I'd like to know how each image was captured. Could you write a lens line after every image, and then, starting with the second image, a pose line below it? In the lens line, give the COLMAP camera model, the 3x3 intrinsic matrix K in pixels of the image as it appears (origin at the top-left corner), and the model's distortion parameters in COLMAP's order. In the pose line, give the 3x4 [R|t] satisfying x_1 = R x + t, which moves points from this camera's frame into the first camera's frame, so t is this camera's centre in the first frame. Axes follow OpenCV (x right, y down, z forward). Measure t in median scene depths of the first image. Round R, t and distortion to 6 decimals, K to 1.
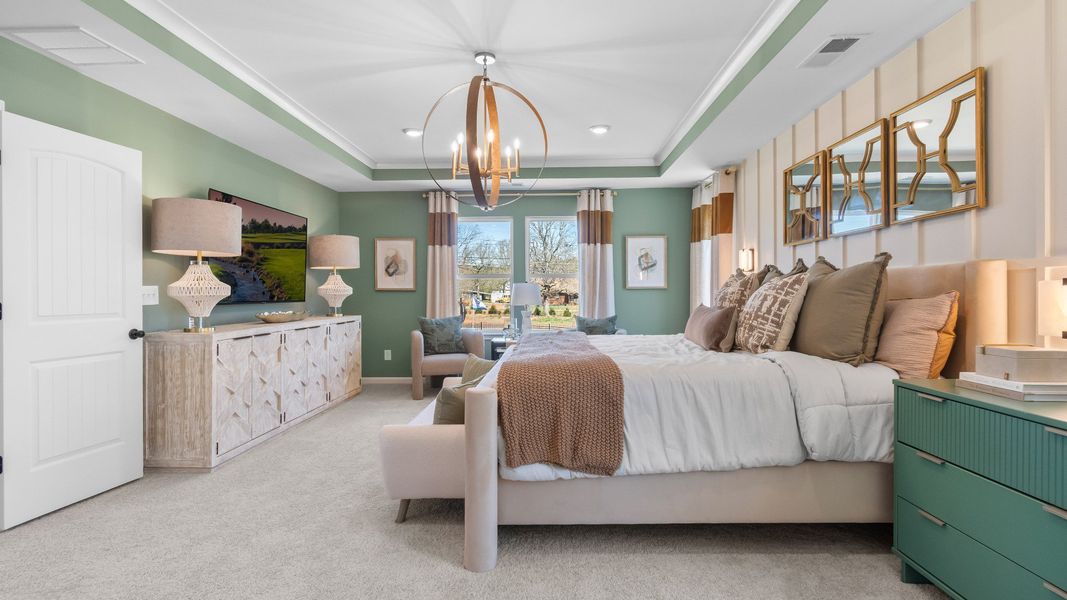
lens RADIAL K [[505.1, 0, 549.5], [0, 505.1, 297.0], [0, 0, 1]] dist [0.000417, -0.000448]
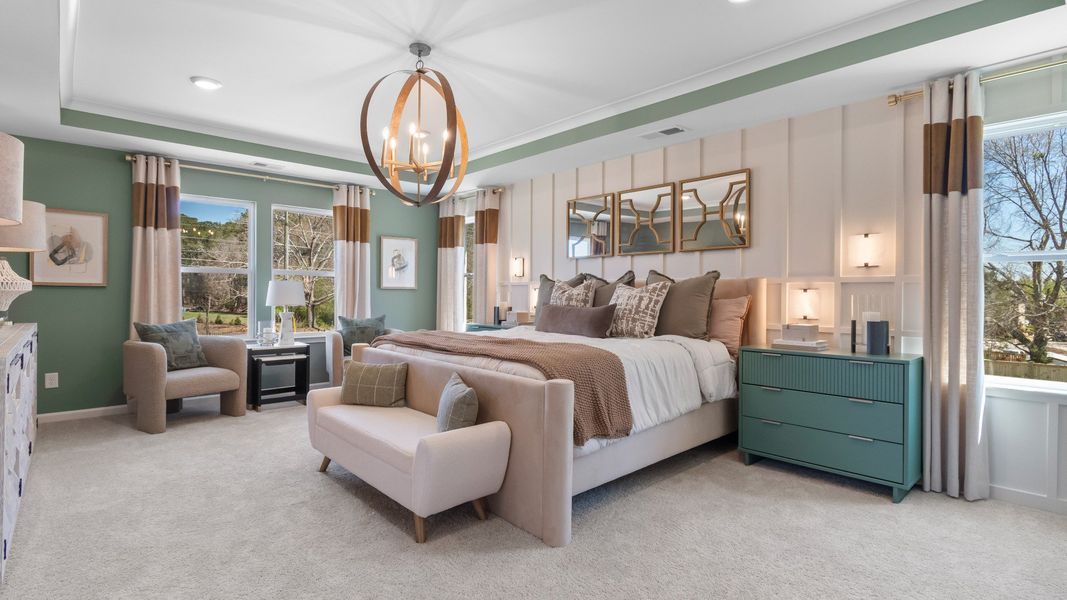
lens RADIAL K [[482.4, 0, 537.8], [0, 482.4, 296.2], [0, 0, 1]] dist [0.002951, -0.000194]
pose [[0.745240, 0.004845, 0.666778, -0.506201], [-0.004202, 0.999988, -0.002571, 0.000308], [-0.666783, -0.000886, 0.745252, 0.142453]]
